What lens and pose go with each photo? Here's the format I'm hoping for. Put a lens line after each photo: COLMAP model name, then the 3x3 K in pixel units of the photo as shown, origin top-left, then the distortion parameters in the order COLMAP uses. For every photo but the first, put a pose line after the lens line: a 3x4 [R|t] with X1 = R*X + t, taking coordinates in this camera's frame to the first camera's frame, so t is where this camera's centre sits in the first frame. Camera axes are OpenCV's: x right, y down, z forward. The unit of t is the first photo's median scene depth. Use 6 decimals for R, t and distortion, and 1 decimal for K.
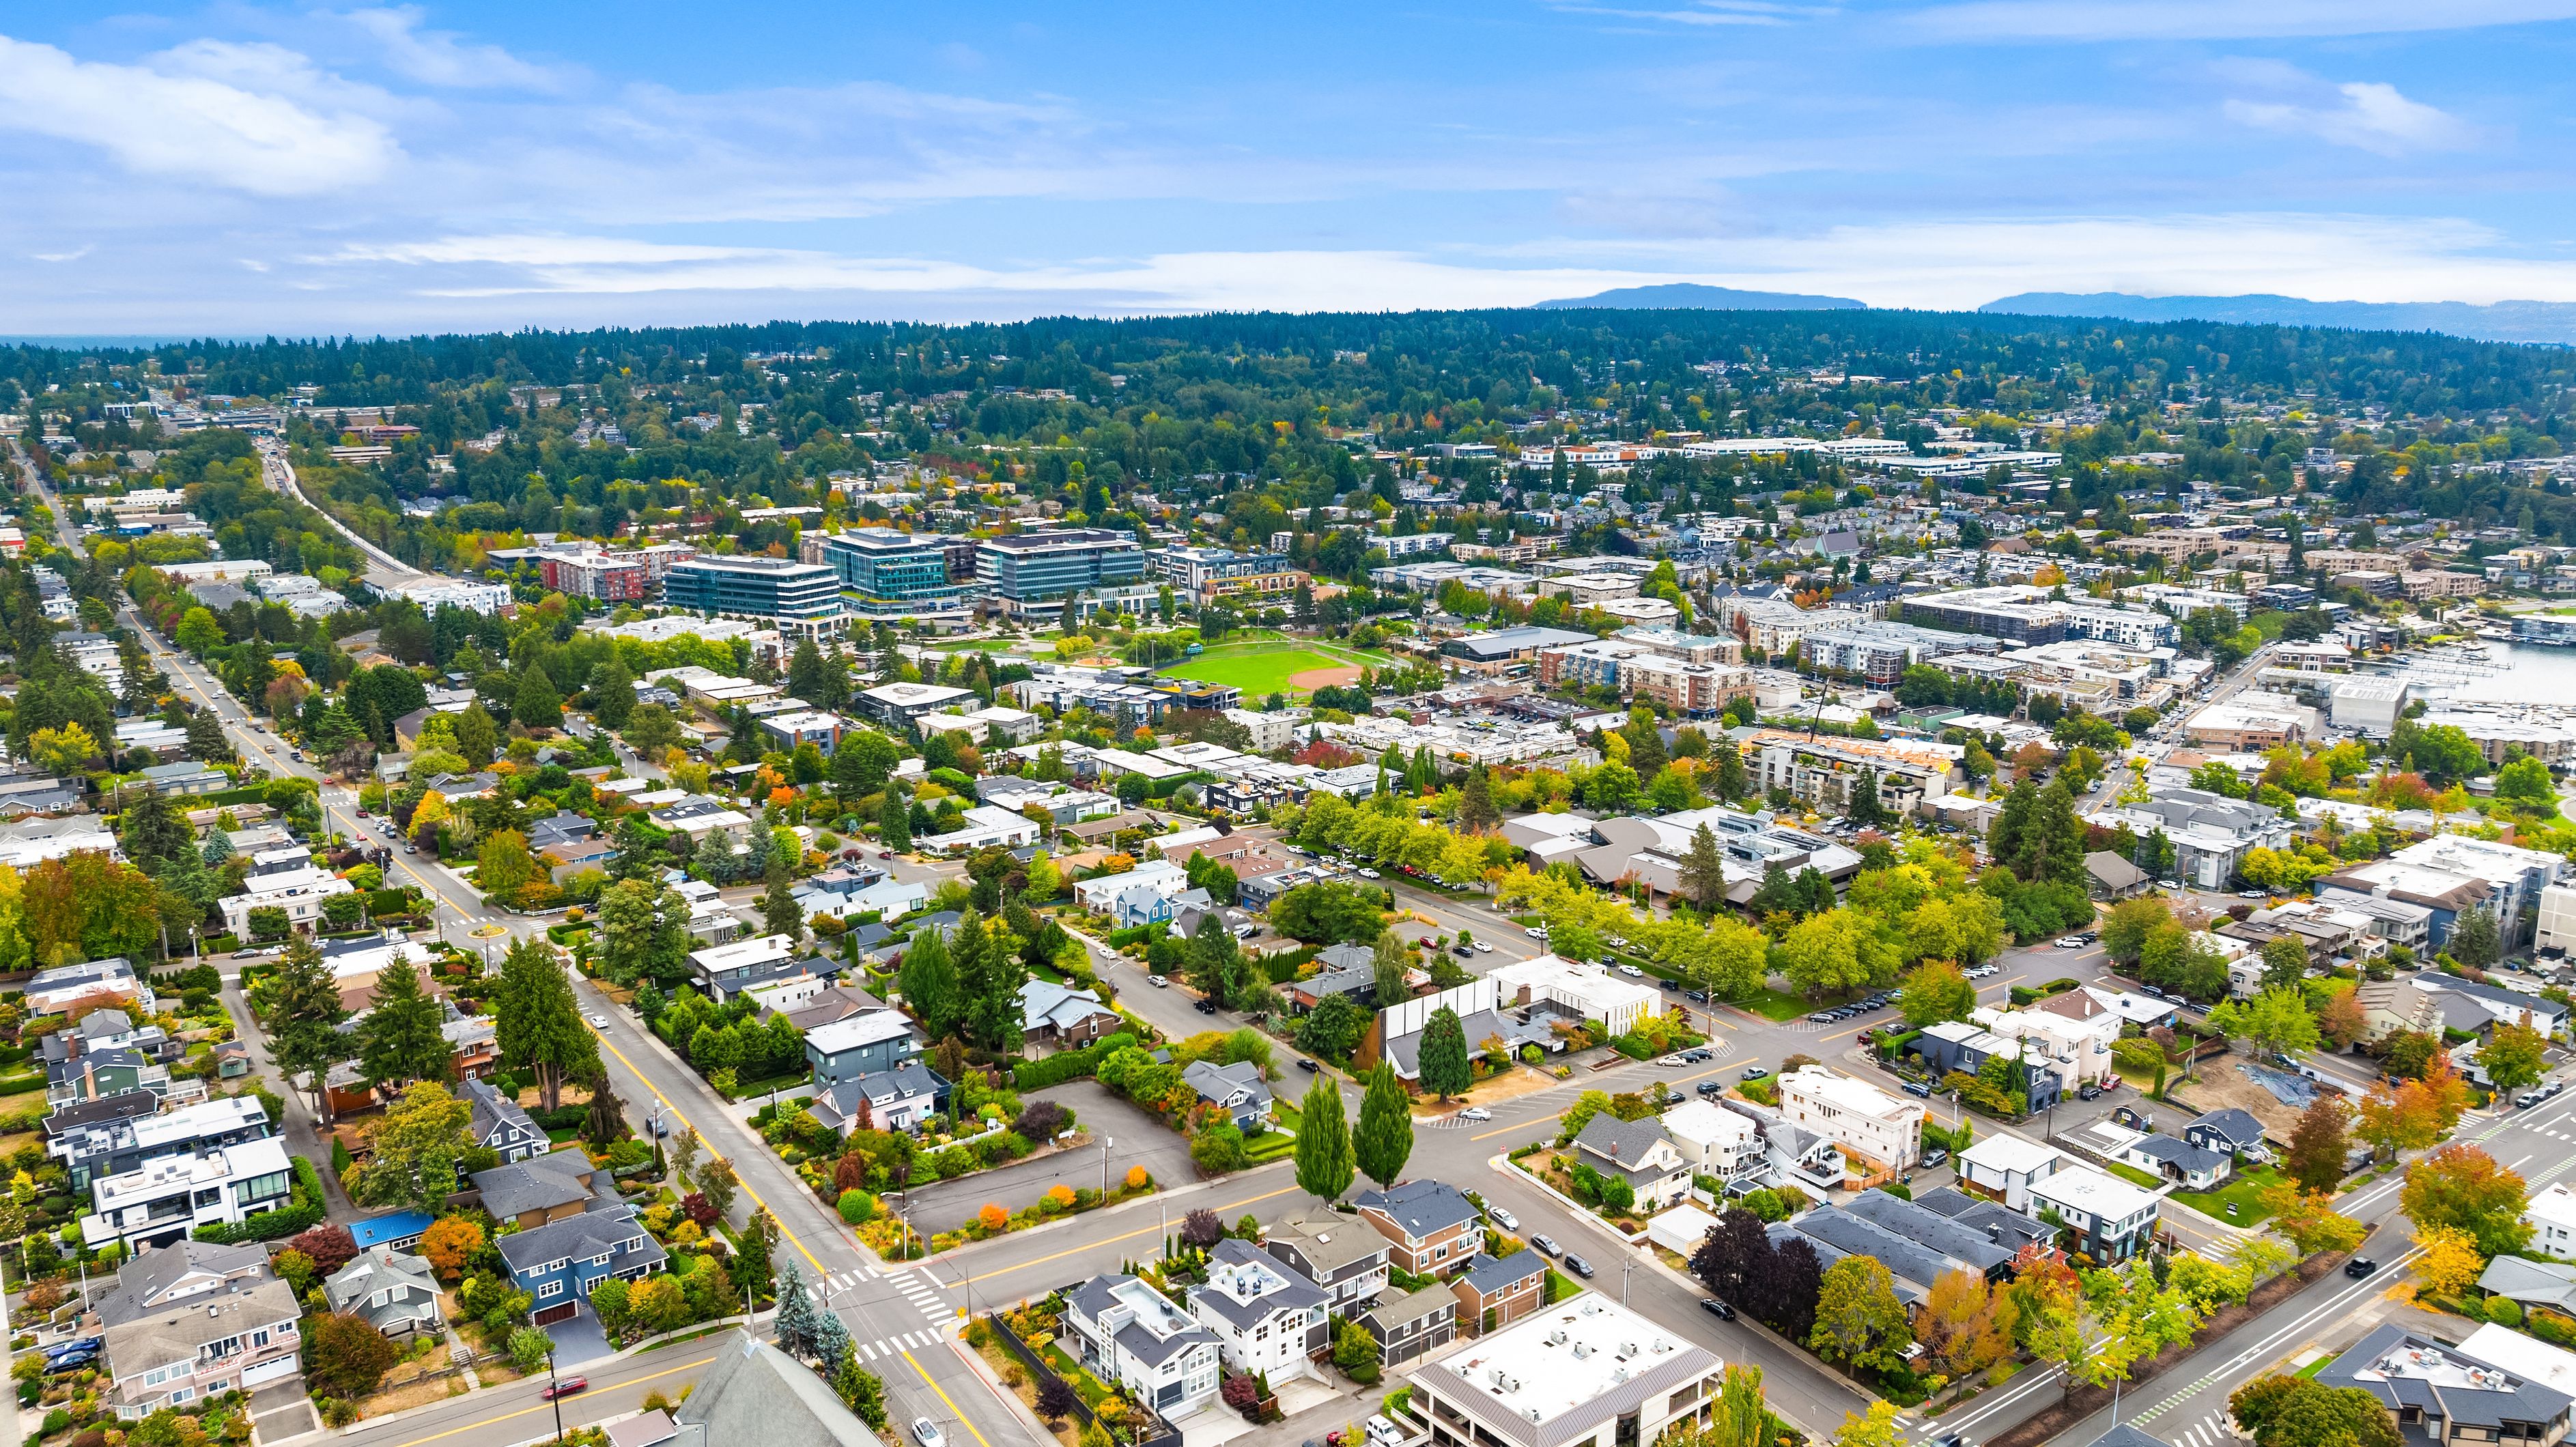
lens RADIAL K [[1816.4, 0, 1288.0], [0, 1816.4, 723.5], [0, 0, 1]] dist [-0.014894, -0.001371]
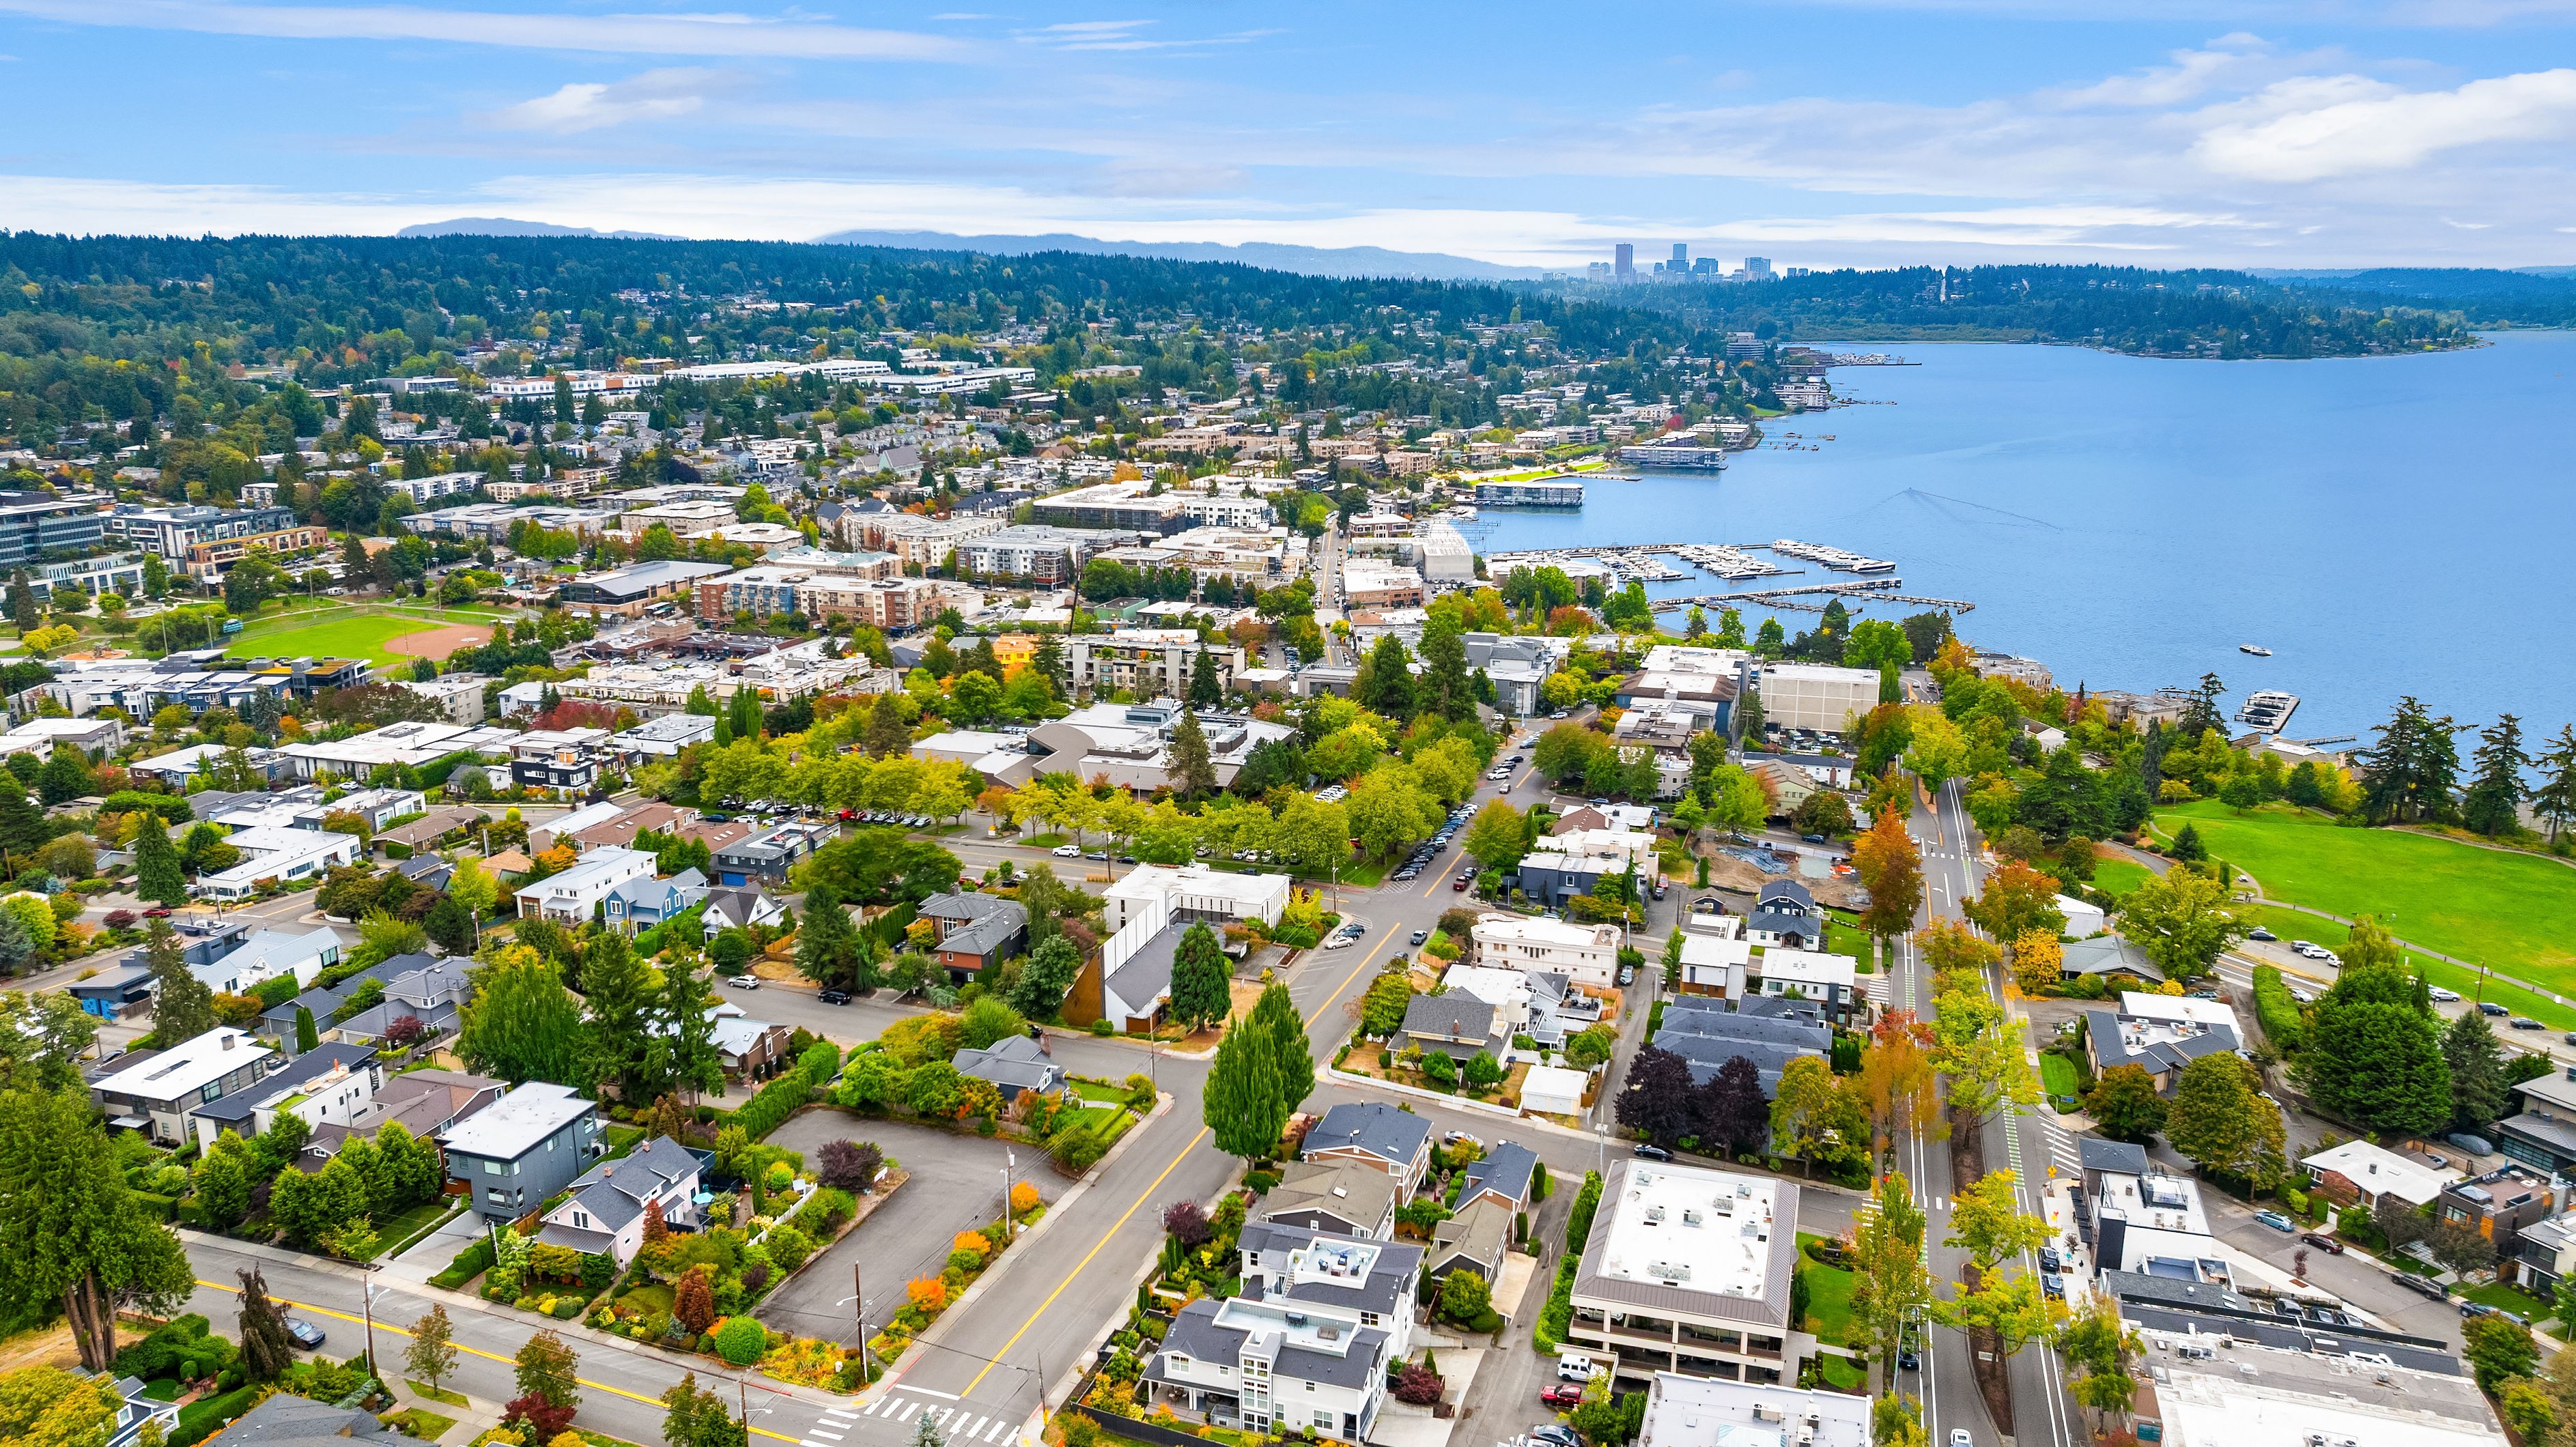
lens RADIAL K [[1816.4, 0, 1288.0], [0, 1816.4, 723.5], [0, 0, 1]] dist [-0.014894, -0.001371]
pose [[0.818244, -0.134607, 0.558889, -0.145028], [0.116765, 0.990850, 0.067694, 0.002135], [-0.562888, 0.009869, 0.826475, 0.101332]]
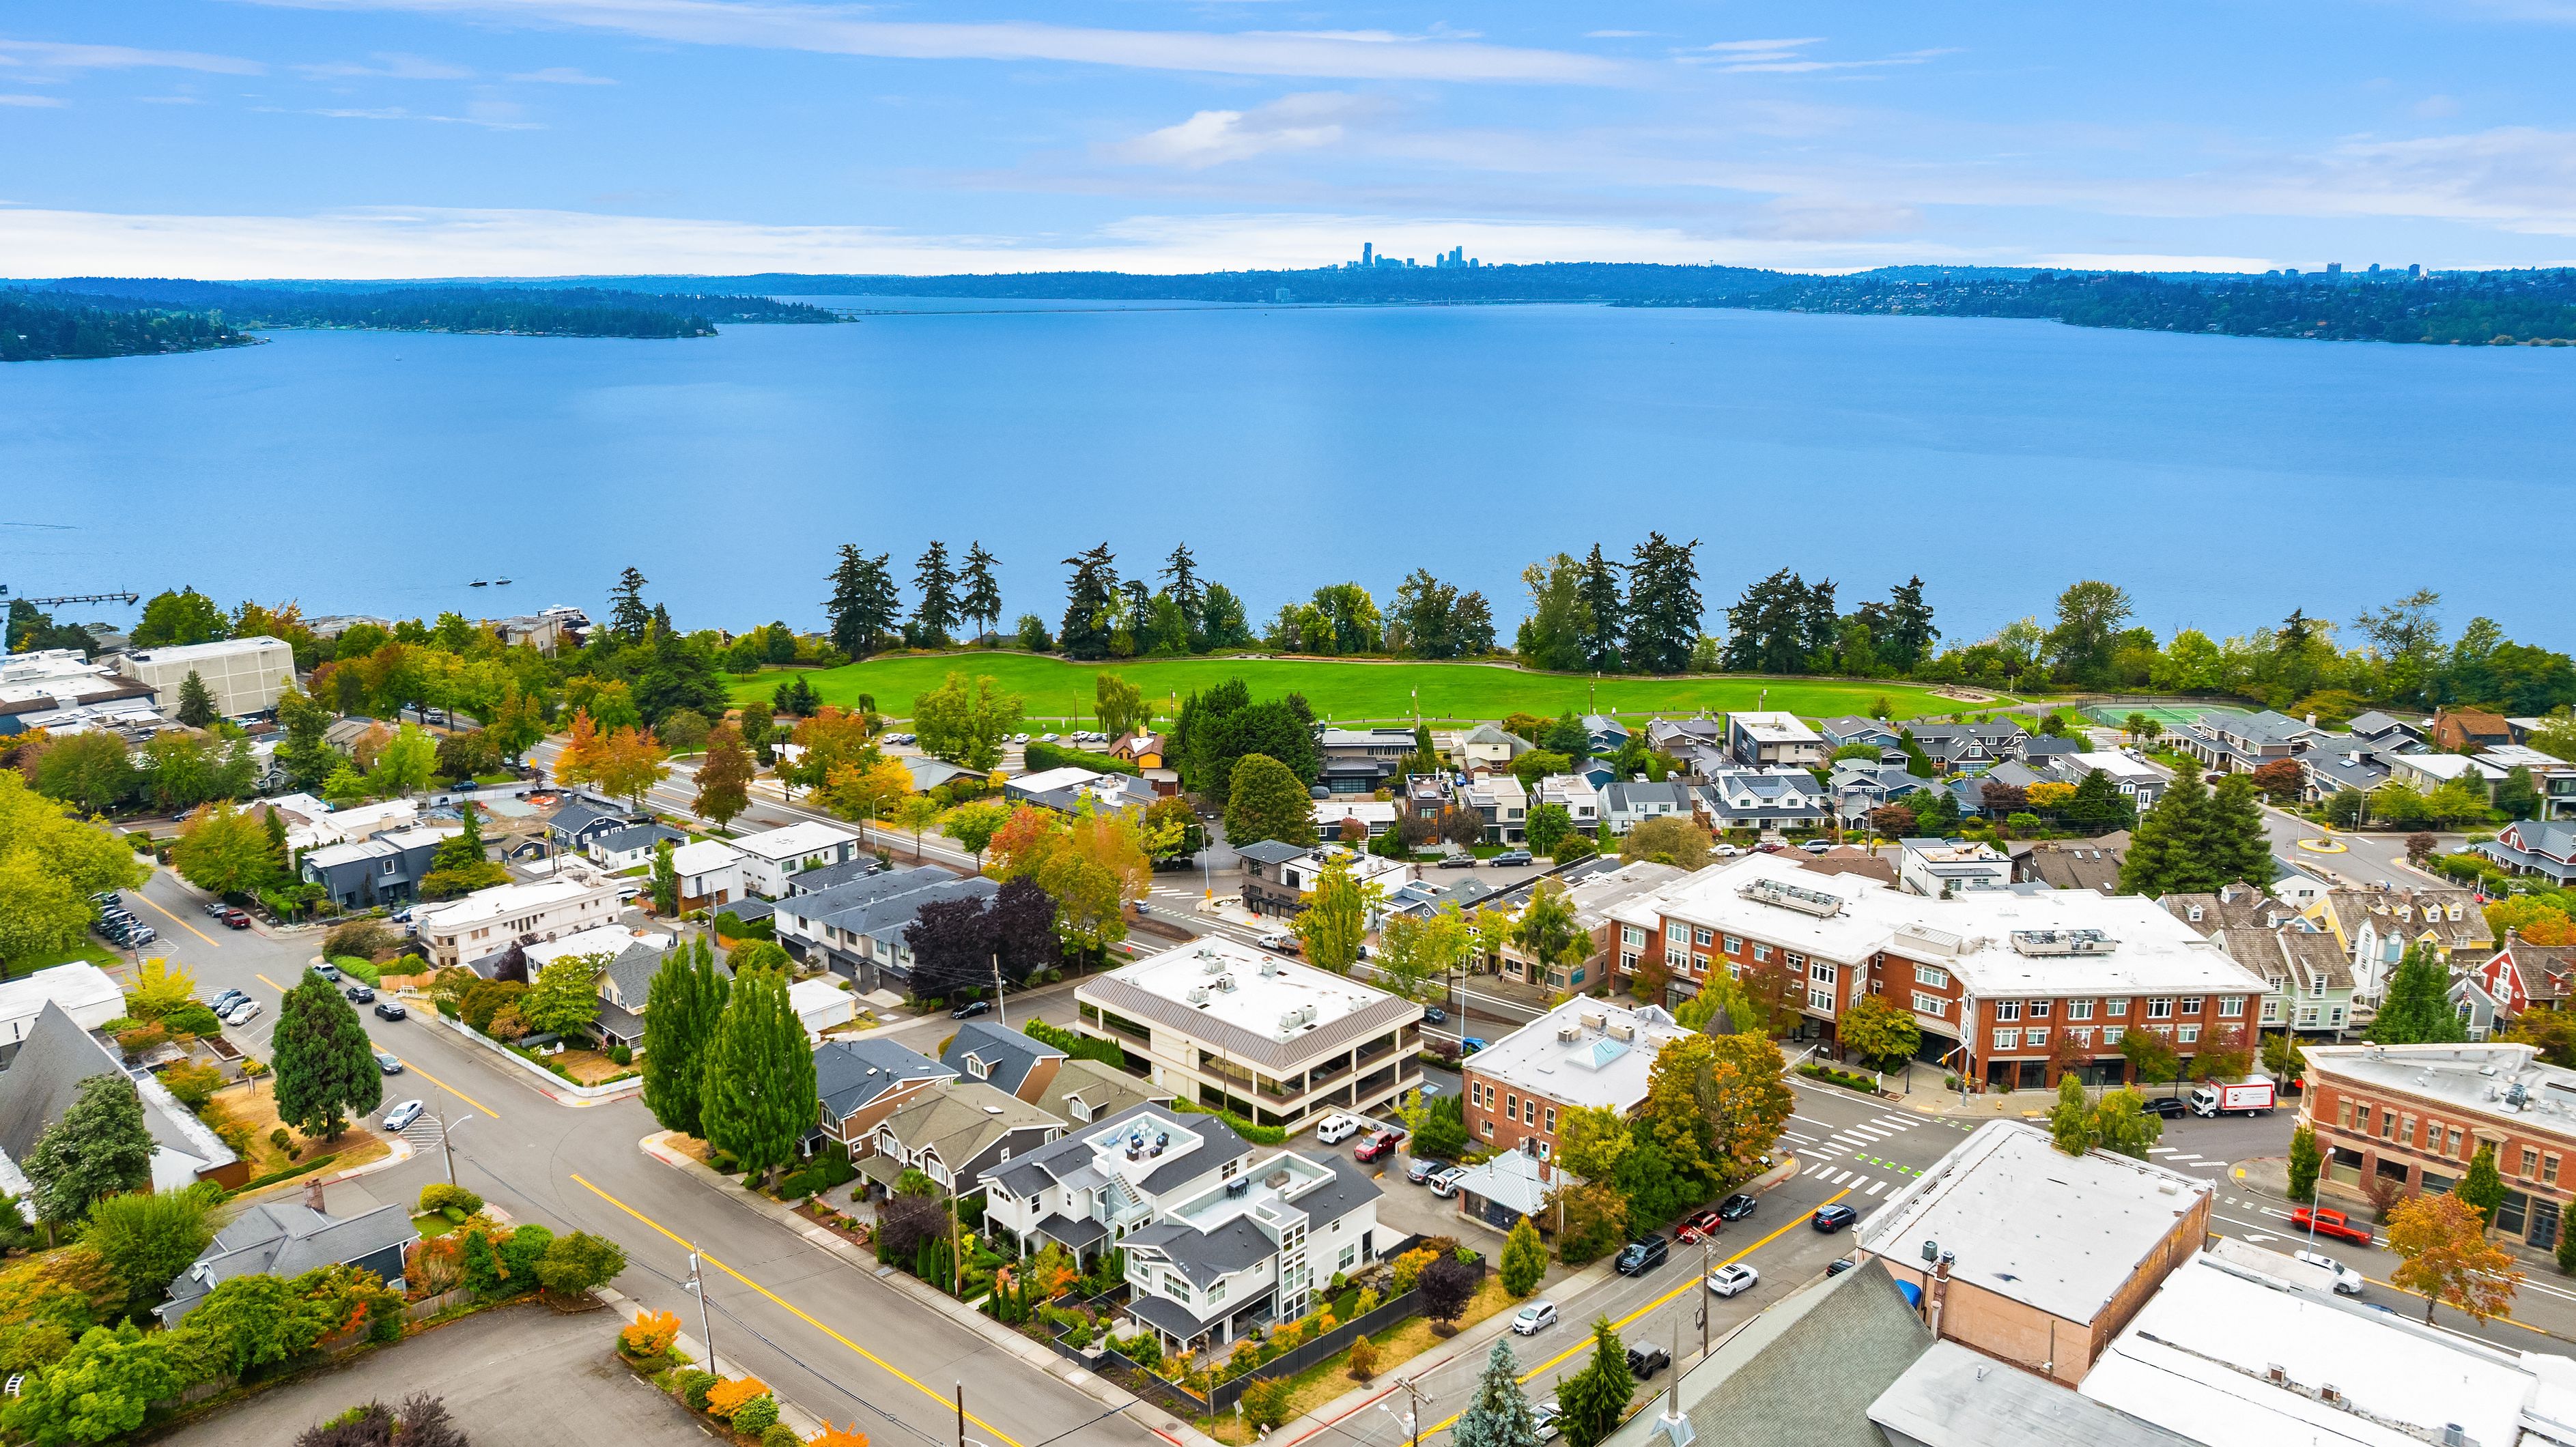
lens RADIAL K [[1816.4, 0, 1288.0], [0, 1816.4, 723.5], [0, 0, 1]] dist [-0.014894, -0.001371]
pose [[-0.176397, -0.222447, 0.958854, -0.199565], [0.206197, 0.944165, 0.256973, -0.000168], [-0.962479, 0.243043, -0.120680, 0.309782]]
